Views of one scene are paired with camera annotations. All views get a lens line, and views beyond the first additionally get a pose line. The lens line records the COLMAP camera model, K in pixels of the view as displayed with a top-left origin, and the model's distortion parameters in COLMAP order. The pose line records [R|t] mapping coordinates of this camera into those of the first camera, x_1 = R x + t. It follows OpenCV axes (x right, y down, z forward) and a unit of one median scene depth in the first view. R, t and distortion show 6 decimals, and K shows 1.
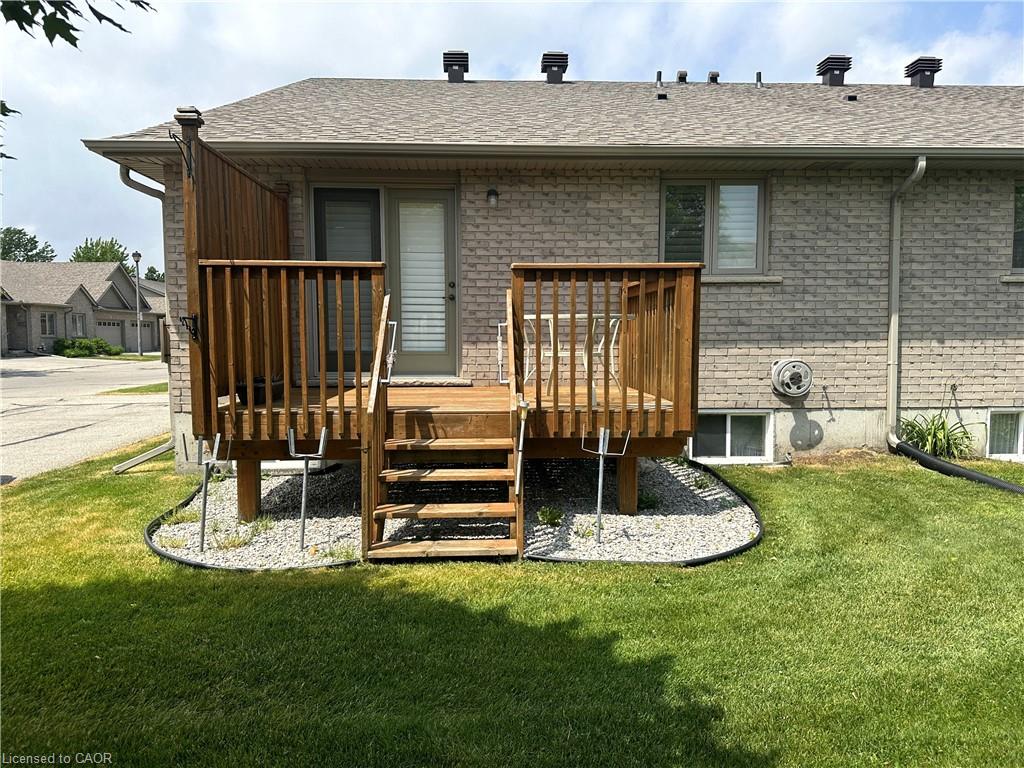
lens RADIAL K [[717.7, 0, 513.9], [0, 717.7, 399.6], [0, 0, 1]] dist [0.083531, -0.101012]
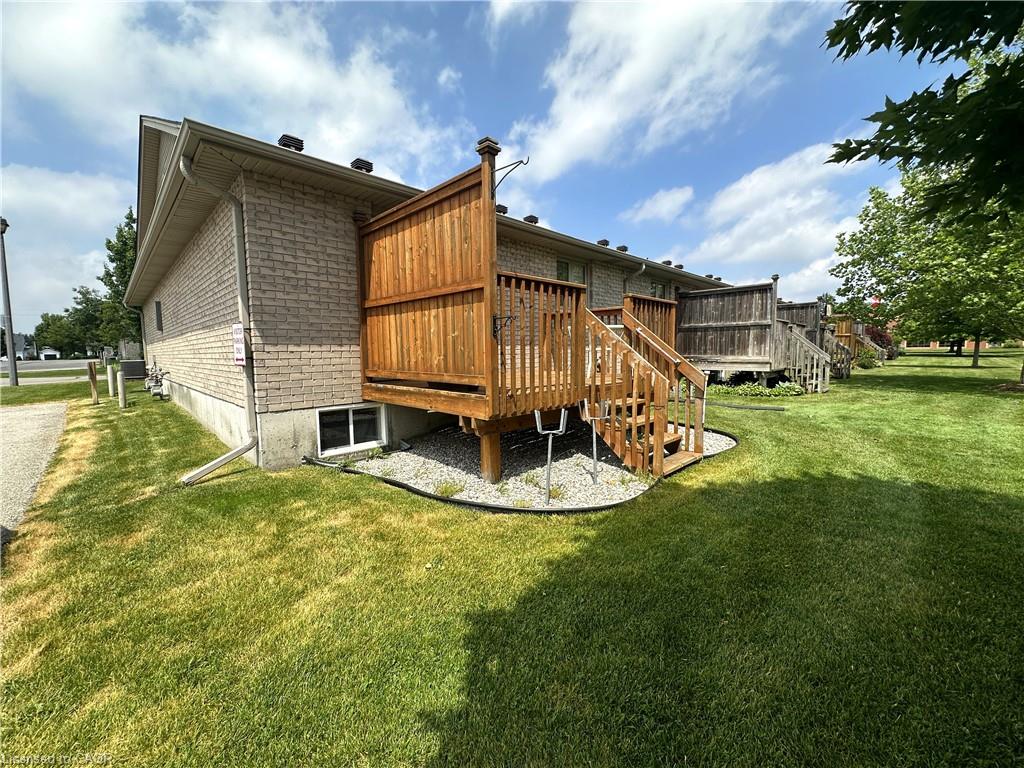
lens RADIAL K [[410.4, 0, 515.1], [0, 410.4, 385.3], [0, 0, 1]] dist [-0.002547, 0.000910]
pose [[0.734389, -0.065031, 0.675606, -0.594806], [0.069812, 0.997357, 0.020116, -0.008227], [-0.675129, 0.032392, 0.736988, 0.326853]]
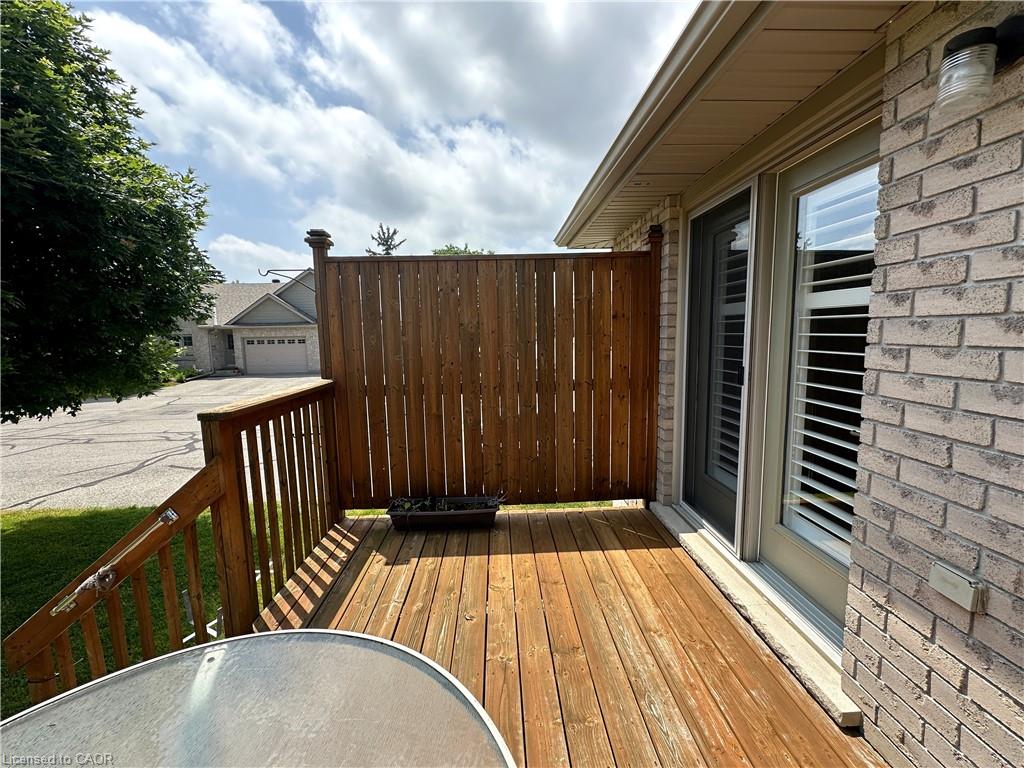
lens RADIAL K [[410.4, 0, 495.0], [0, 410.4, 385.4], [0, 0, 1]] dist [-0.002547, 0.000910]
pose [[-0.002257, 0.112348, -0.993666, 0.105189], [-0.060653, 0.991824, 0.112278, -0.183208], [0.998156, 0.060522, 0.004576, 0.846002]]
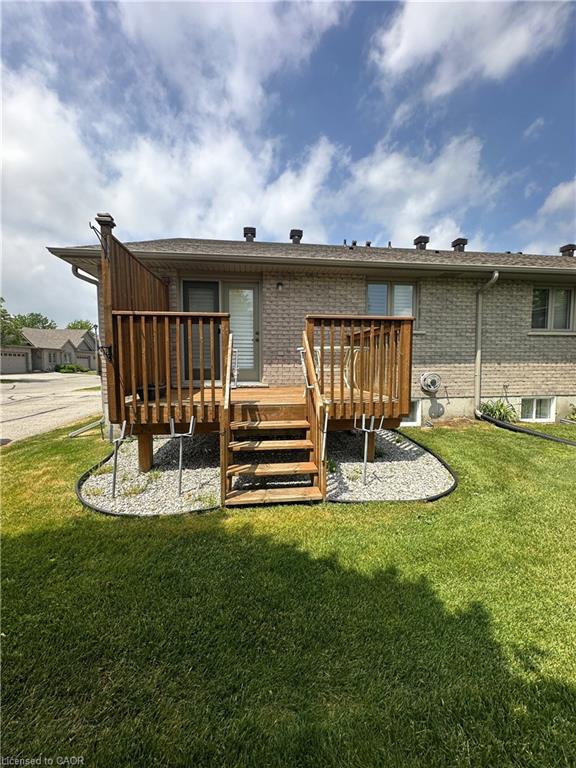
lens RADIAL K [[307.8, 0, 290.8], [0, 307.8, 387.0], [0, 0, 1]] dist [-0.002547, 0.000910]
pose [[0.996650, -0.006058, 0.081558, -0.067557], [0.006952, 0.999919, -0.010679, -0.010749], [-0.081487, 0.011210, 0.996611, 0.202913]]
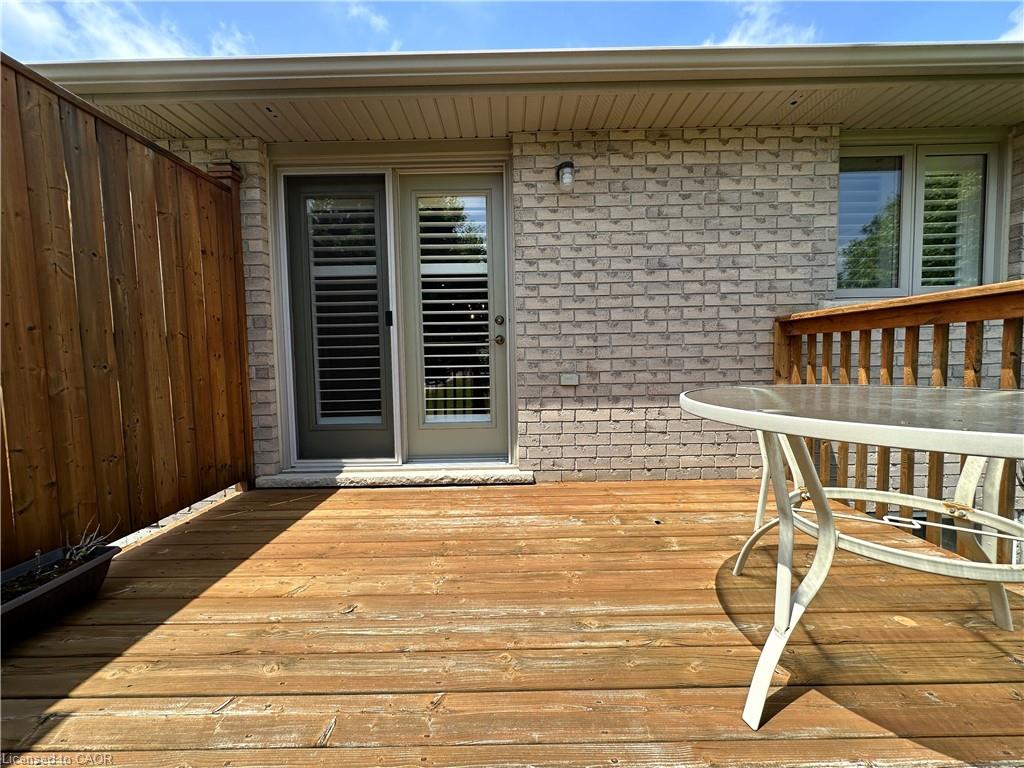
lens RADIAL K [[410.4, 0, 510.7], [0, 410.4, 380.3], [0, 0, 1]] dist [-0.002547, 0.000910]
pose [[0.998759, -0.015479, -0.047345, -0.061539], [0.014132, 0.999489, -0.028659, -0.098297], [0.047764, 0.027955, 0.998467, 0.654410]]
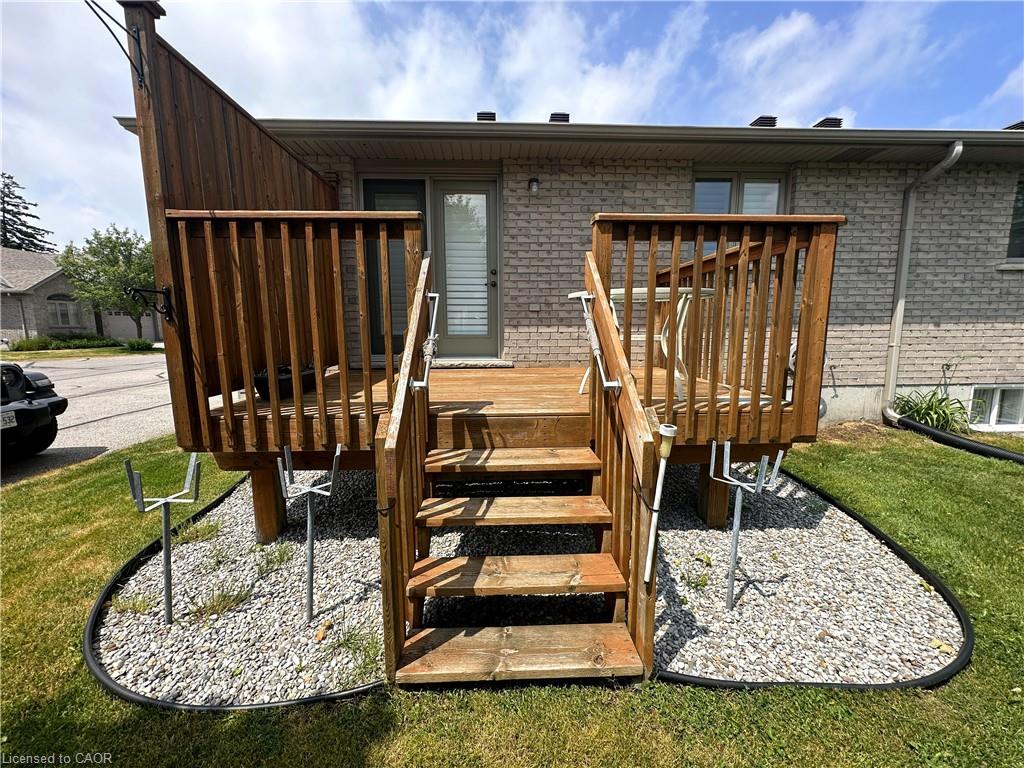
lens RADIAL K [[410.4, 0, 512.6], [0, 410.4, 384.5], [0, 0, 1]] dist [-0.002547, 0.000910]
pose [[0.999994, -0.003572, -0.000272, -0.060512], [0.003582, 0.998484, 0.054921, -0.027202], [0.000076, -0.054921, 0.998491, 0.393661]]
